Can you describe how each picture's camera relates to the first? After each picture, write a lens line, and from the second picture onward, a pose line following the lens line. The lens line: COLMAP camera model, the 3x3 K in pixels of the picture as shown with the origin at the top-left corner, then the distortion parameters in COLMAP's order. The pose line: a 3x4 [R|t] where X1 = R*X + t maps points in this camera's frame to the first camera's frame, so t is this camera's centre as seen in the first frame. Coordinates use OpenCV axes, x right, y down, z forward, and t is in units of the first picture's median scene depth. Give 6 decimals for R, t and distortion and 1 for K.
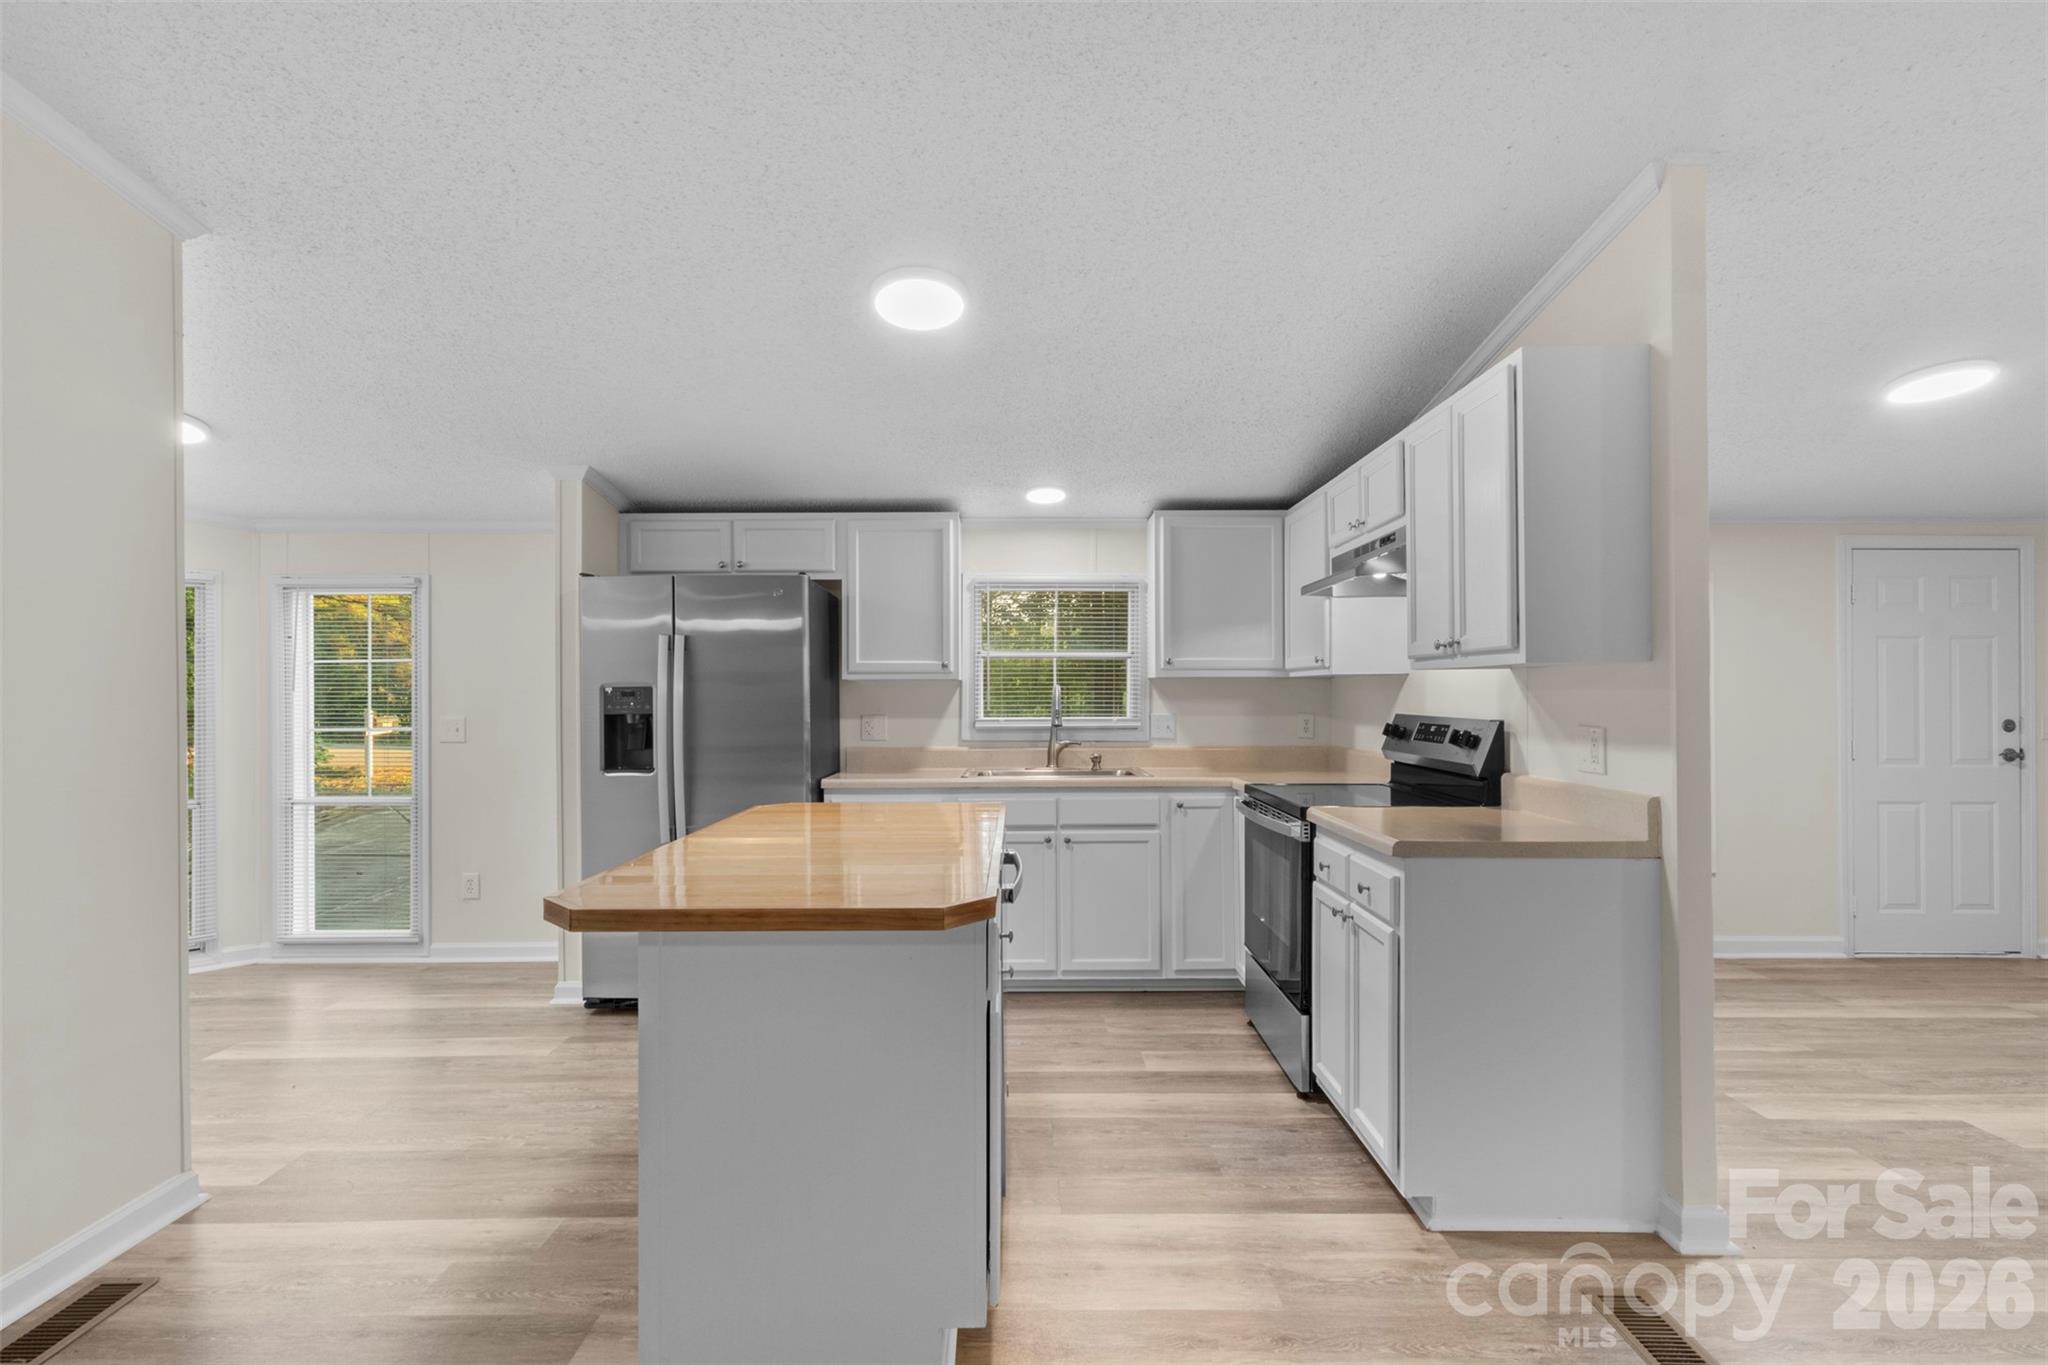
lens RADIAL K [[949.6, 0, 1017.0], [0, 949.6, 696.2], [0, 0, 1]] dist [0.004113, 0.001405]
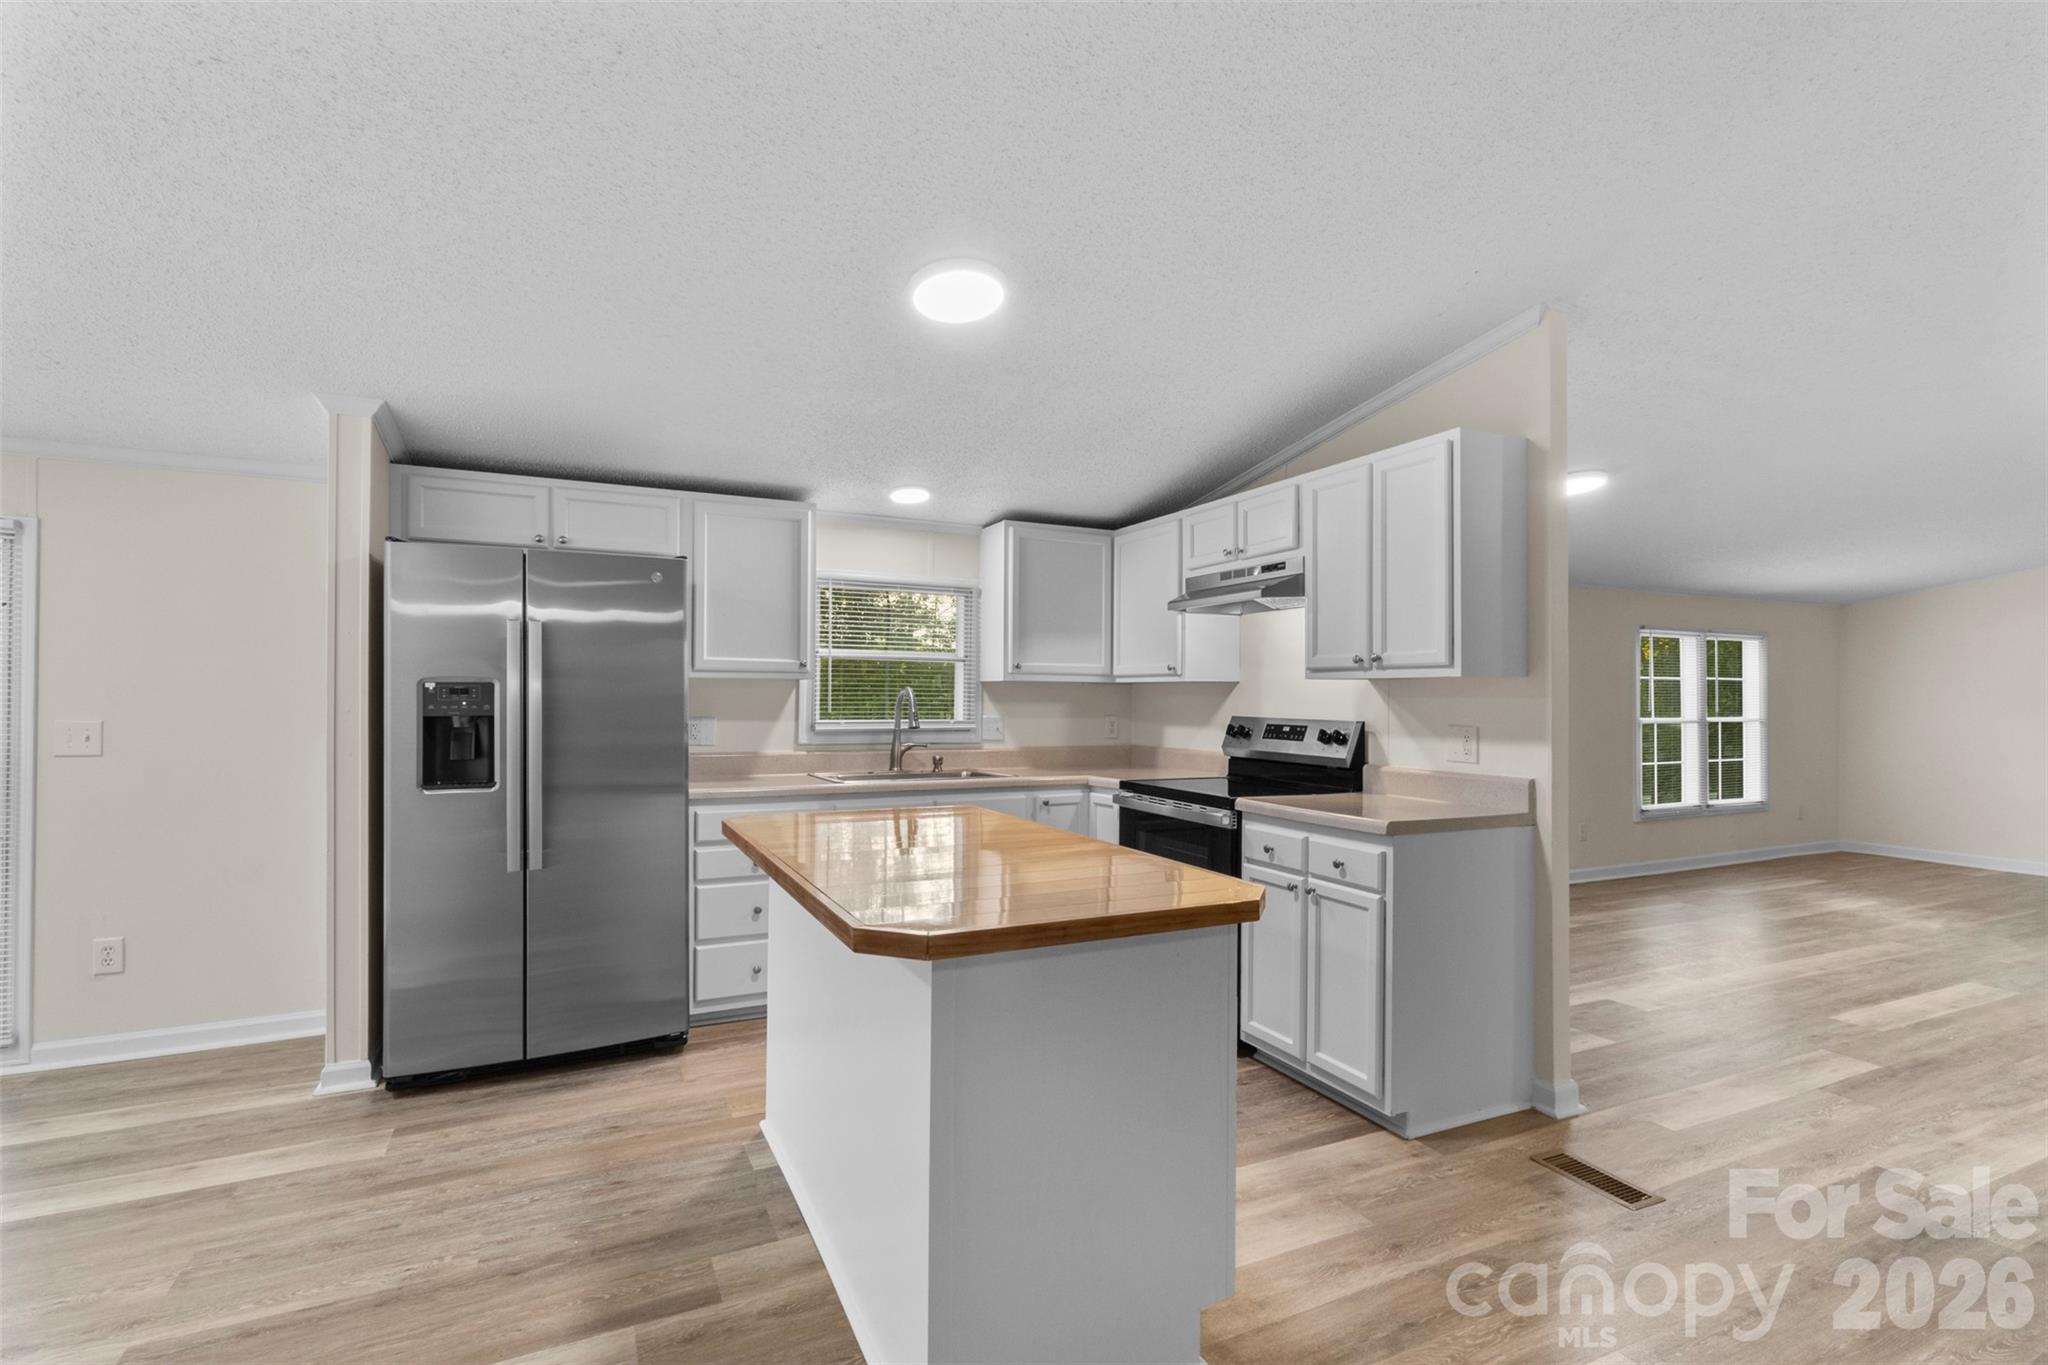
lens RADIAL K [[949.6, 0, 1016.7], [0, 949.6, 693.5], [0, 0, 1]] dist [0.004113, 0.001405]
pose [[0.902743, 0.010529, 0.430052, -0.313514], [-0.008435, 0.999941, -0.006775, 0.000944], [-0.430098, 0.002489, 0.902779, 0.064192]]
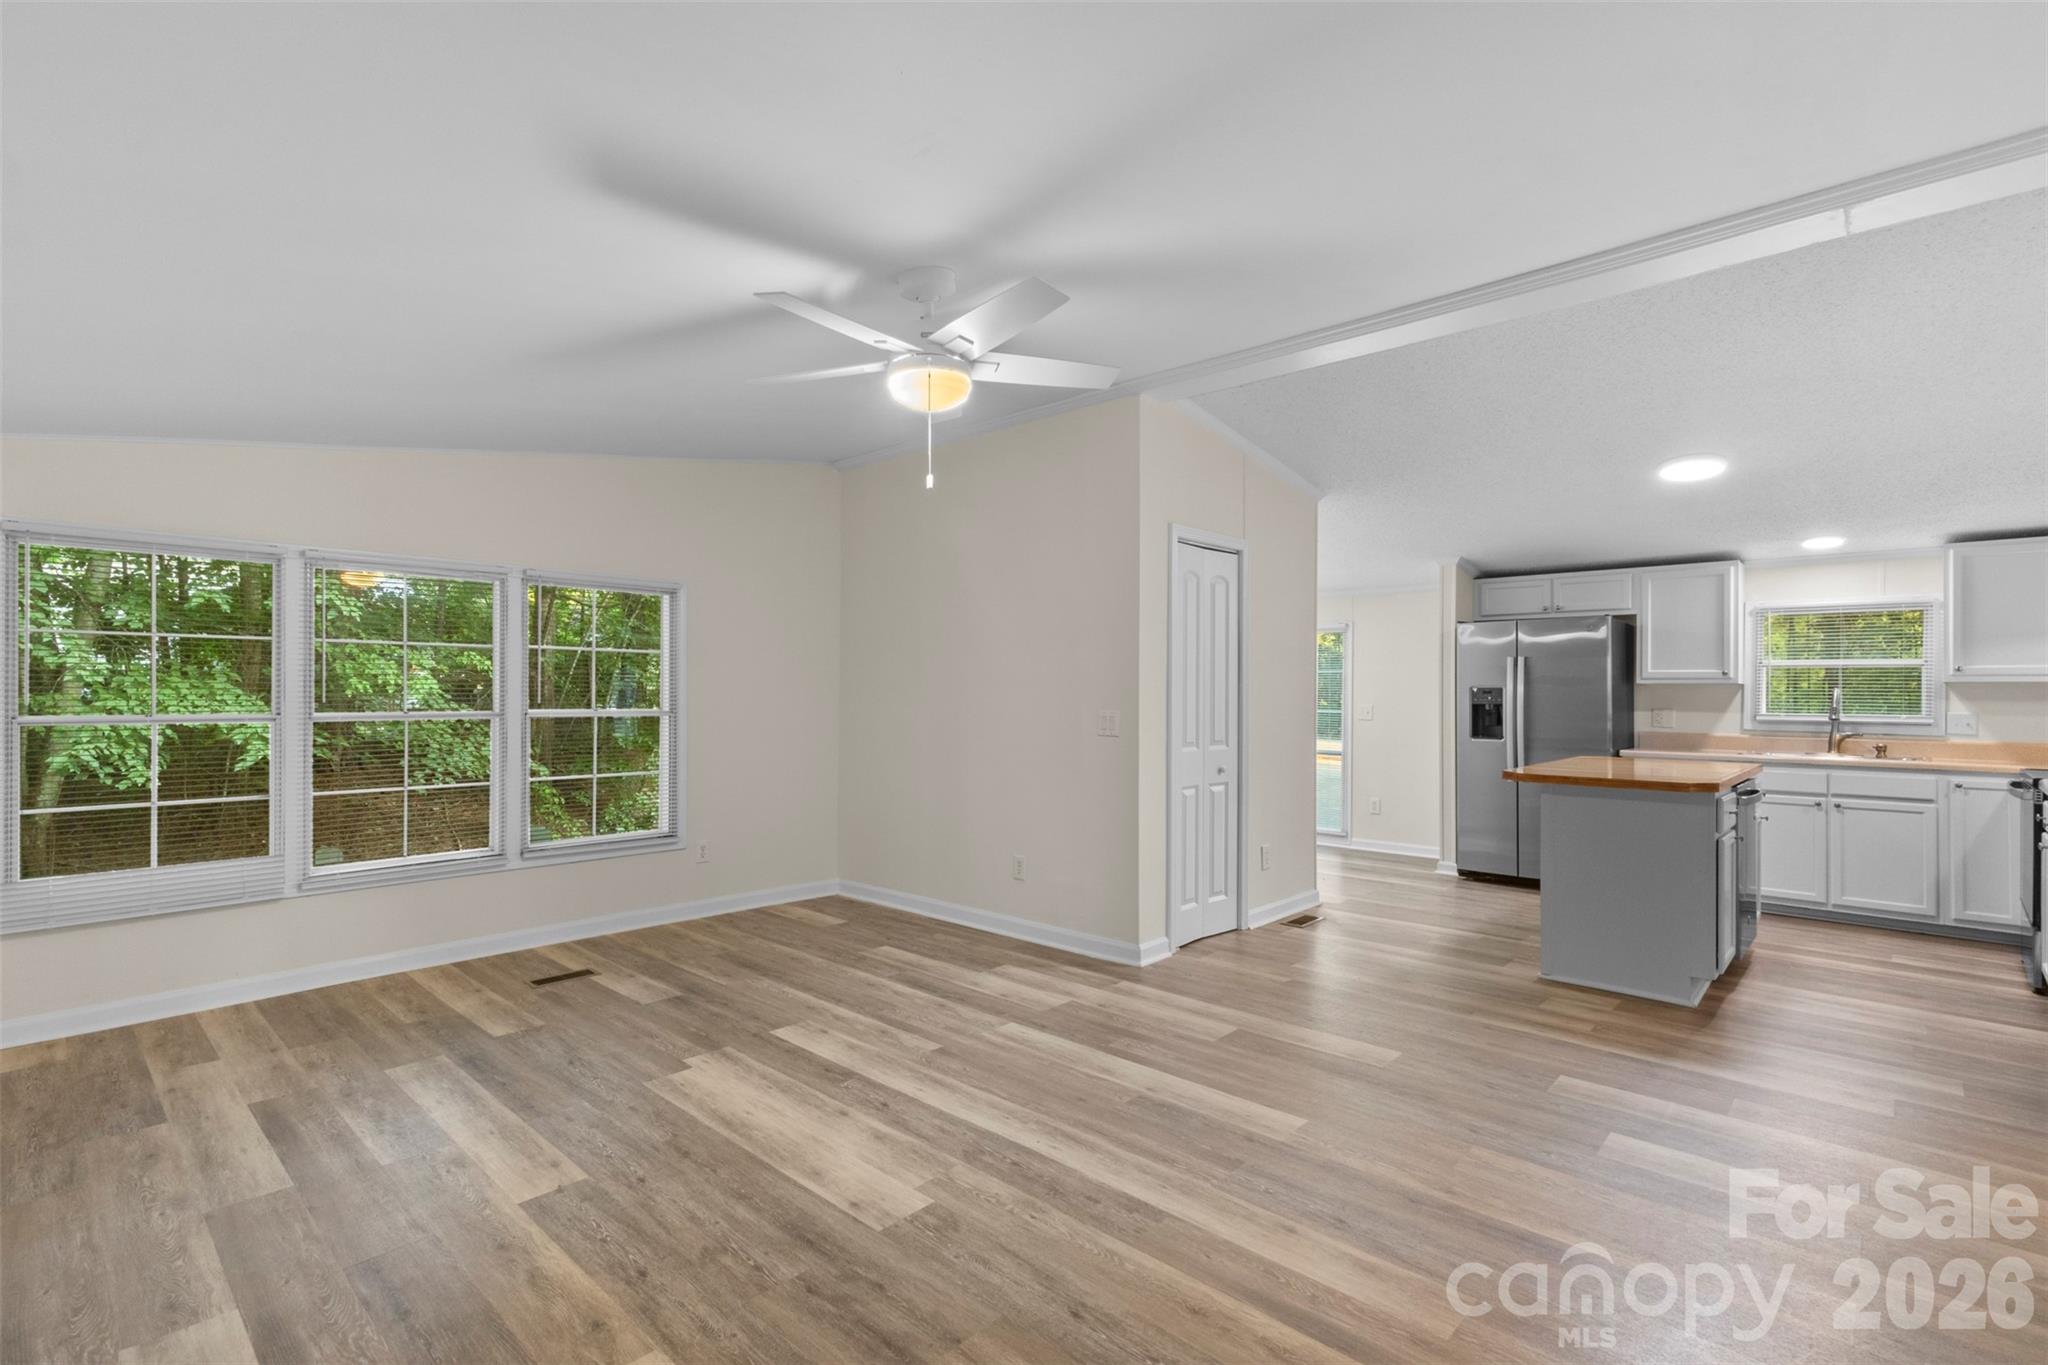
lens RADIAL K [[949.6, 0, 1014.8], [0, 949.6, 685.1], [0, 0, 1]] dist [0.004113, 0.001405]
pose [[0.726220, 0.003161, -0.687455, 0.134080], [-0.009198, 0.999945, -0.005119, 0.001415], [0.687401, 0.010041, 0.726209, -0.759966]]
